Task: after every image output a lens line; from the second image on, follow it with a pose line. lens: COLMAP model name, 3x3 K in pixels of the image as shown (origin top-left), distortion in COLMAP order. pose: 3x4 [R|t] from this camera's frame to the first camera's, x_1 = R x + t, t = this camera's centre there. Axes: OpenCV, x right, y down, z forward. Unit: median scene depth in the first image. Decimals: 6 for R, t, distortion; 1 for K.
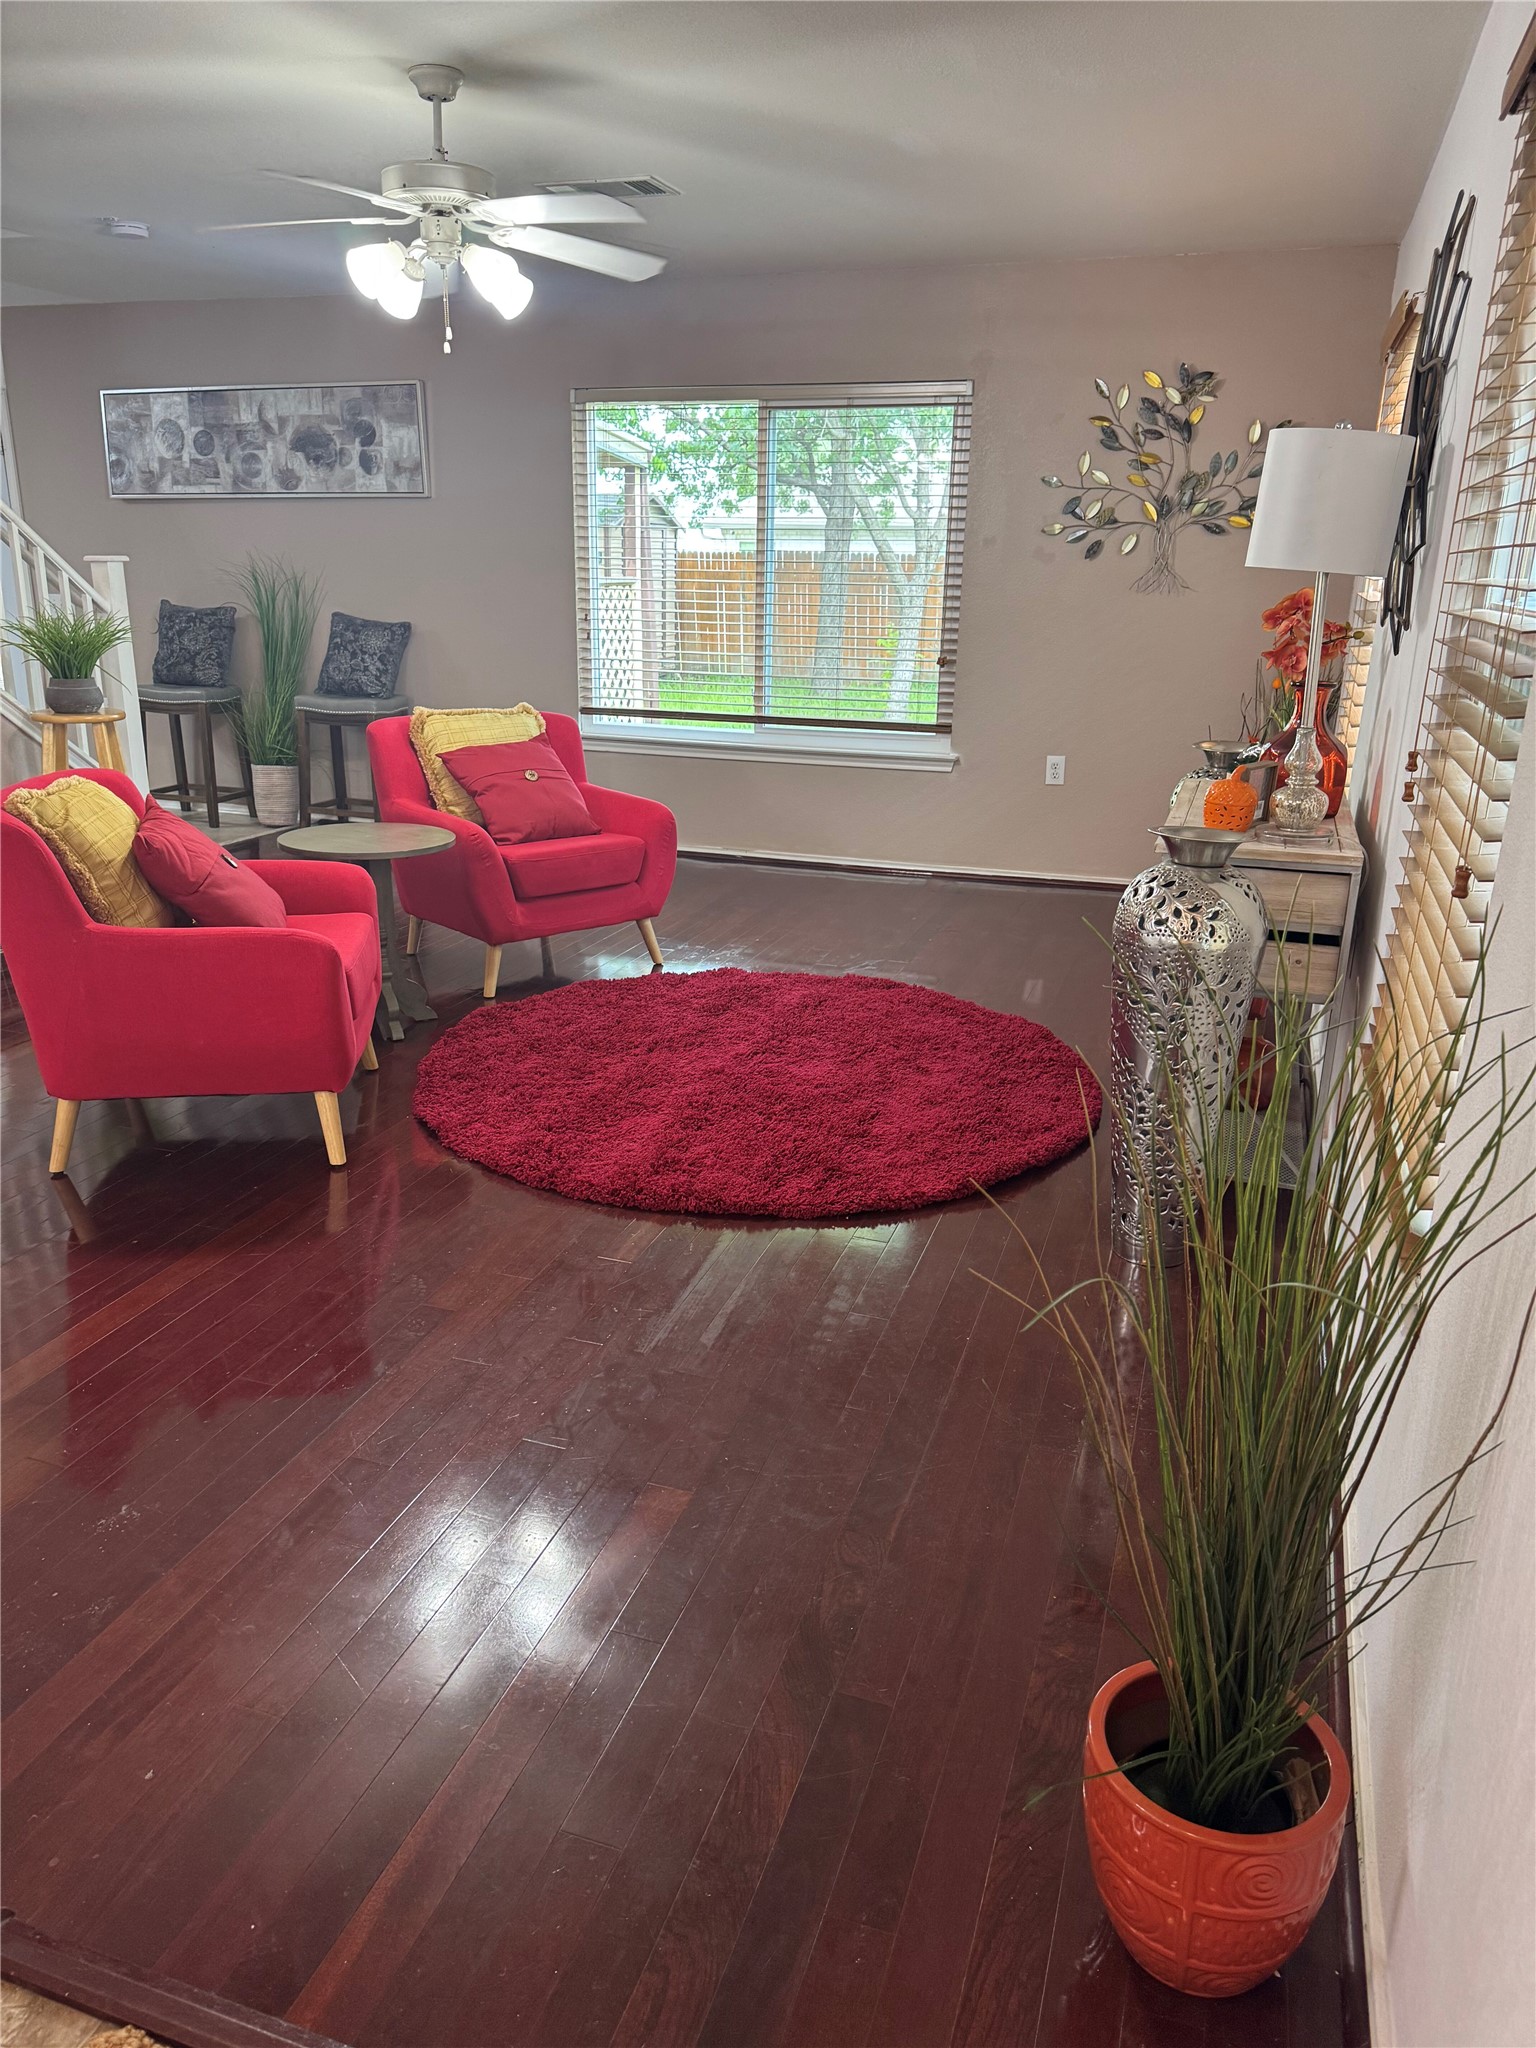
lens RADIAL K [[1455.1, 0, 751.1], [0, 1455.1, 1020.5], [0, 0, 1]] dist [0.006730, -0.006502]
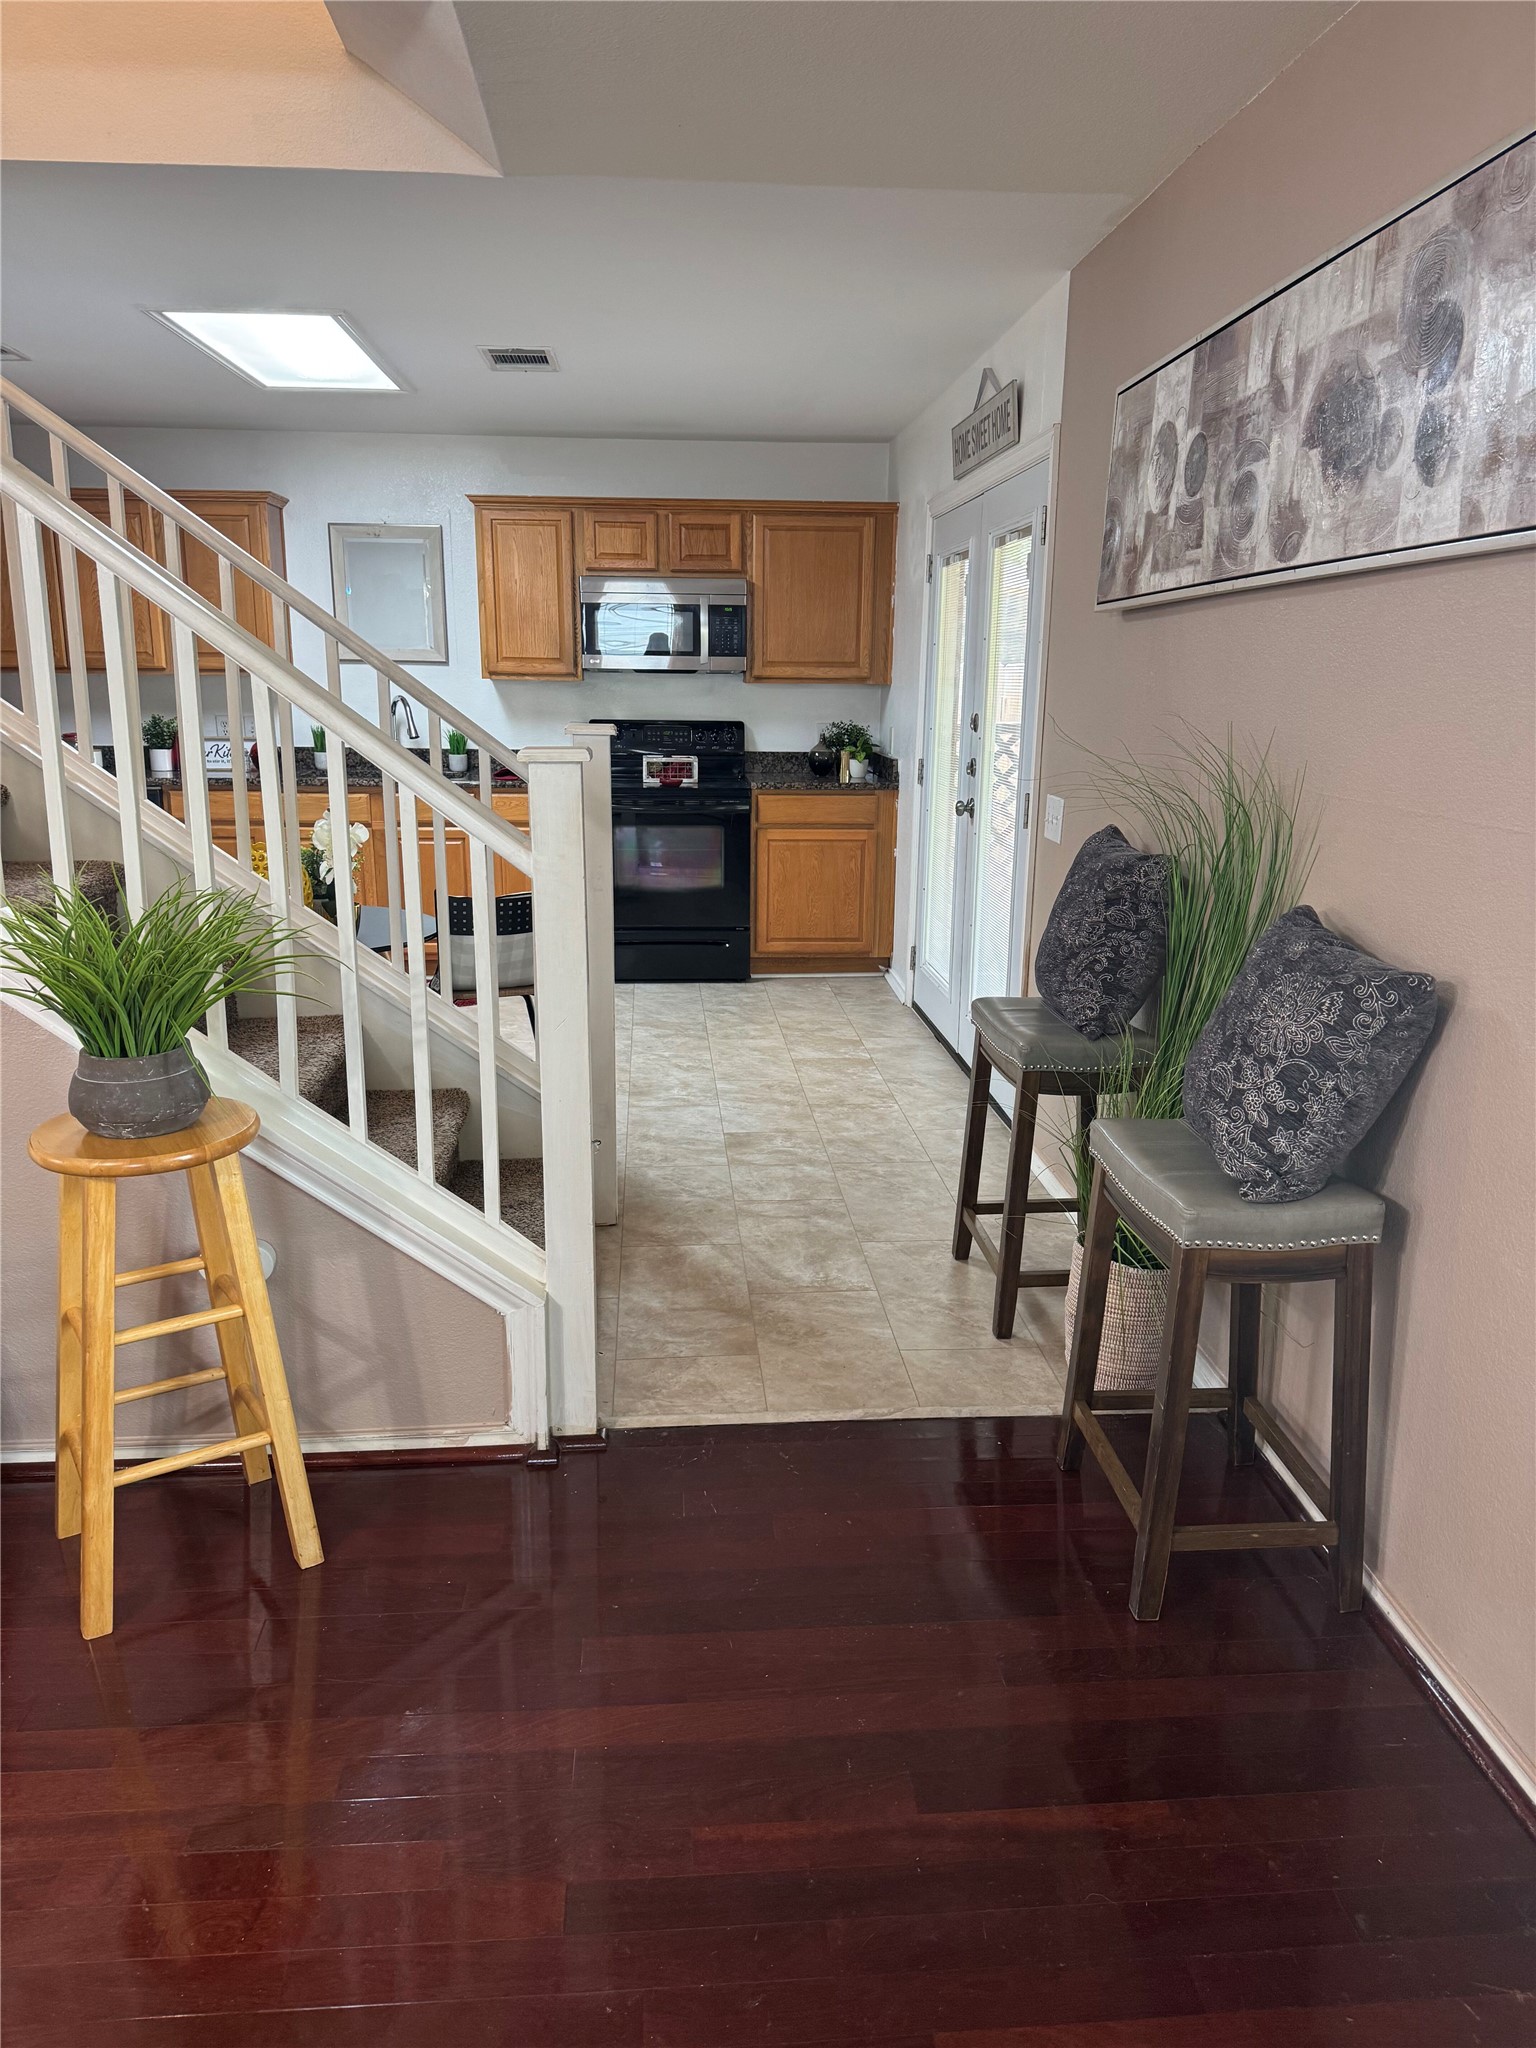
lens RADIAL K [[1455.1, 0, 745.1], [0, 1455.1, 1061.7], [0, 0, 1]] dist [0.006730, -0.006502]
pose [[0.399680, 0.219277, -0.890041, -0.025386], [-0.265136, 0.957118, 0.116741, -0.252816], [0.877473, 0.189323, 0.440679, 0.748516]]
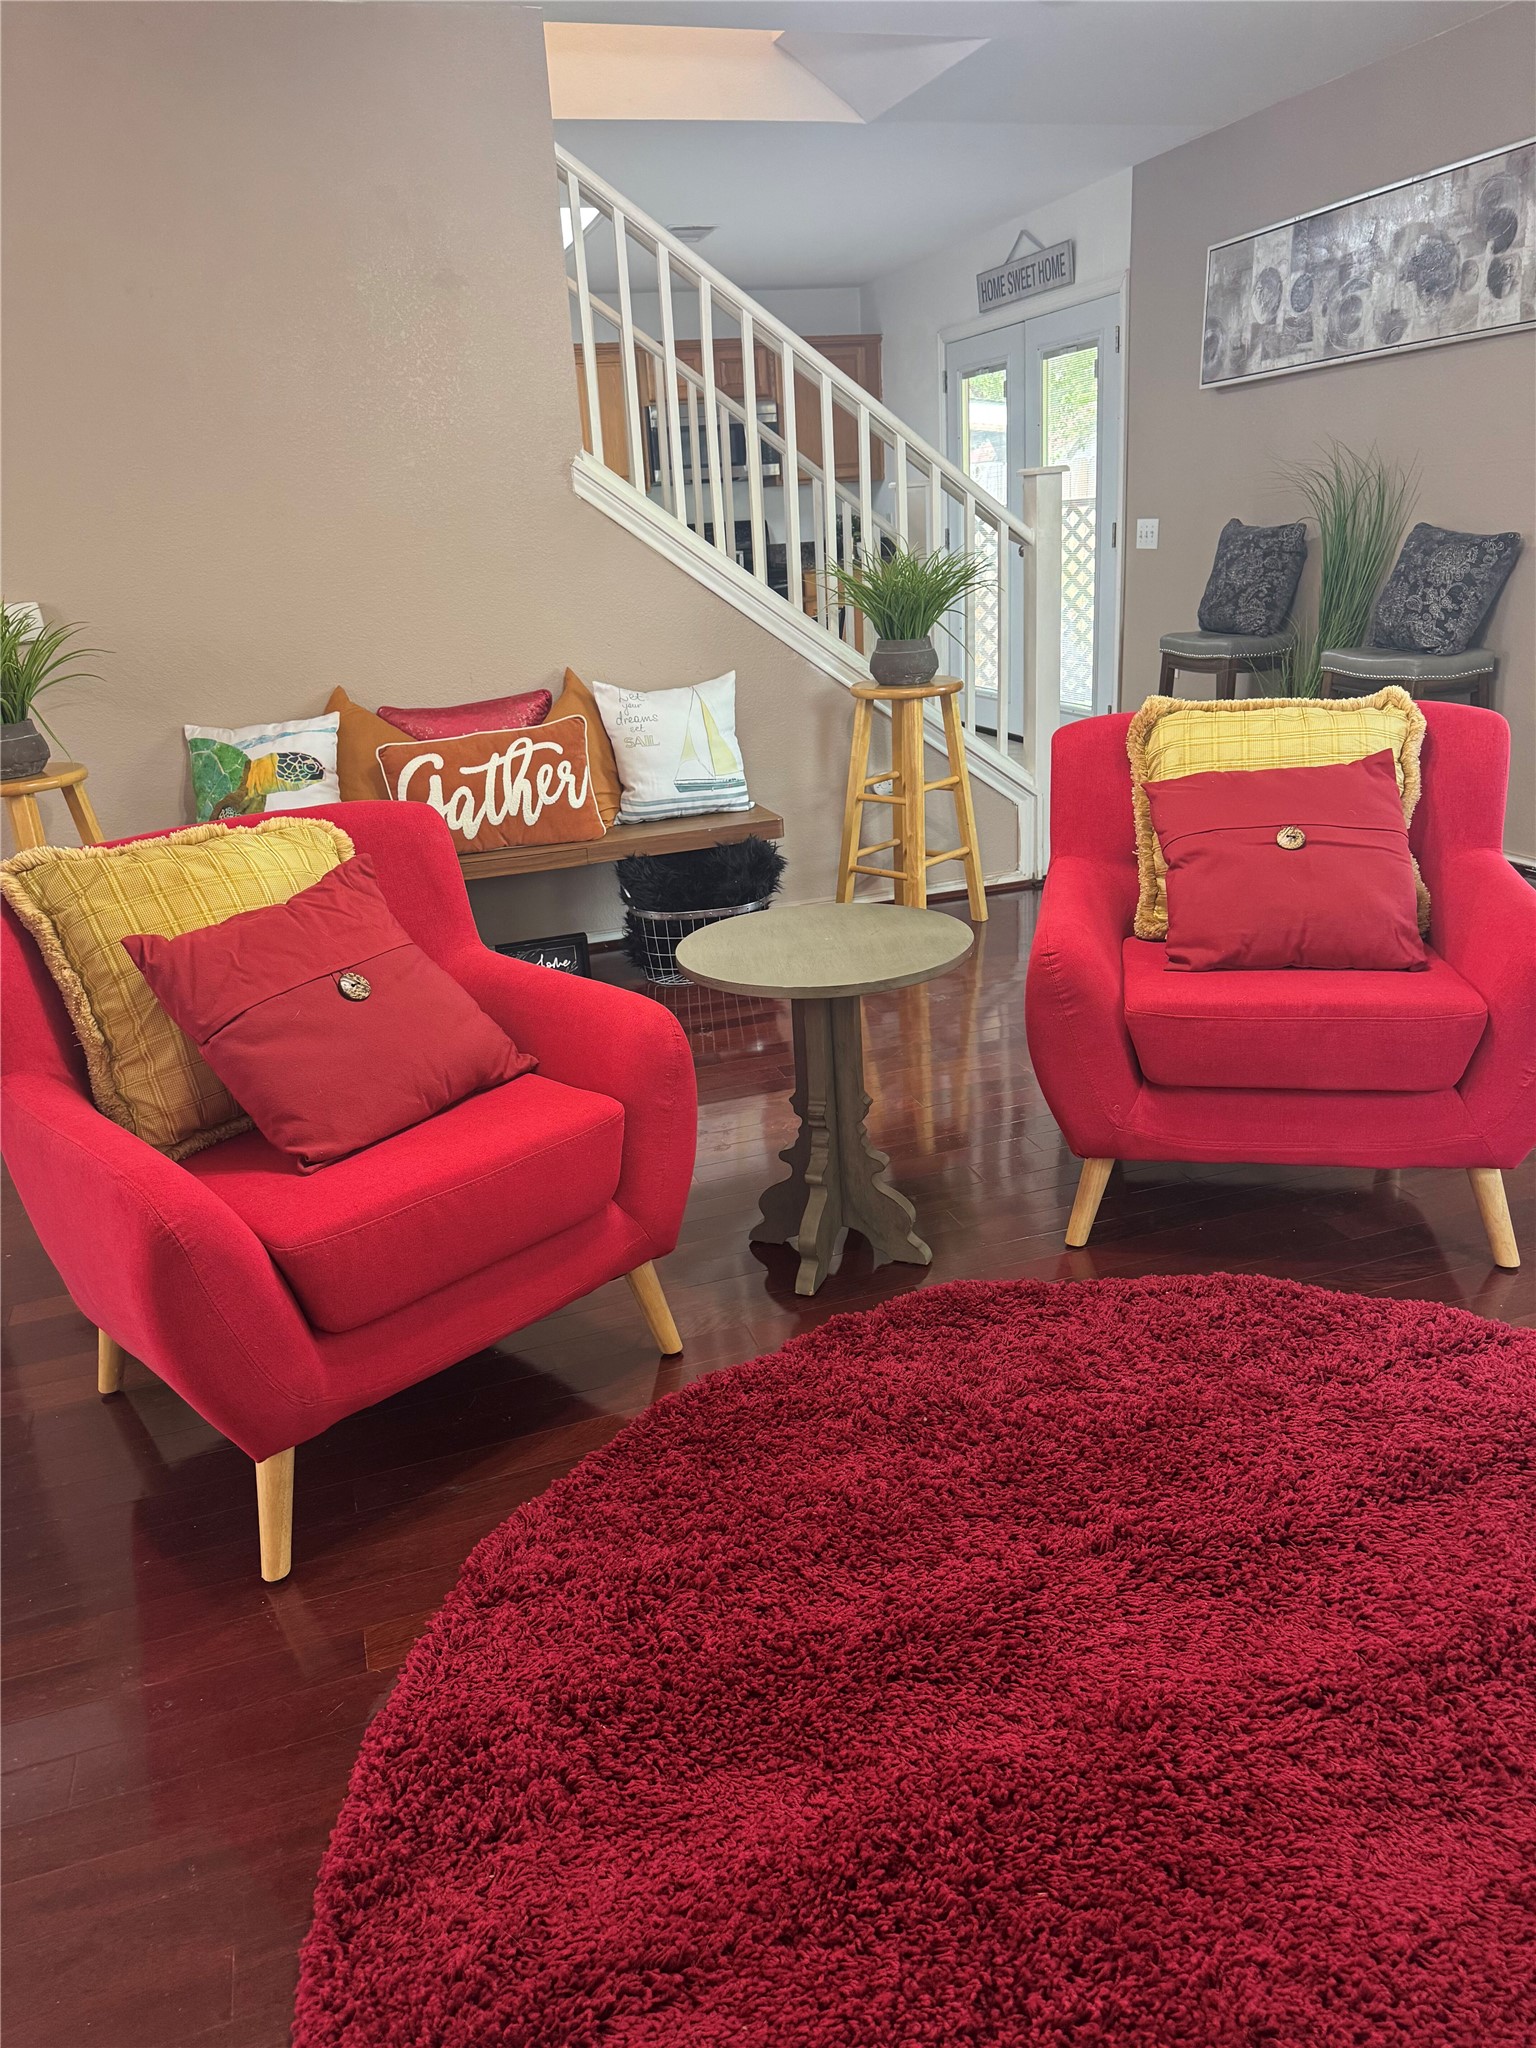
lens RADIAL K [[1455.1, 0, 746.1], [0, 1455.1, 1055.2], [0, 0, 1]] dist [0.006730, -0.006502]
pose [[0.600196, 0.220424, -0.768881, 0.100814], [-0.158417, 0.974995, 0.155852, -0.096846], [0.784008, 0.028262, 0.620107, 0.347897]]
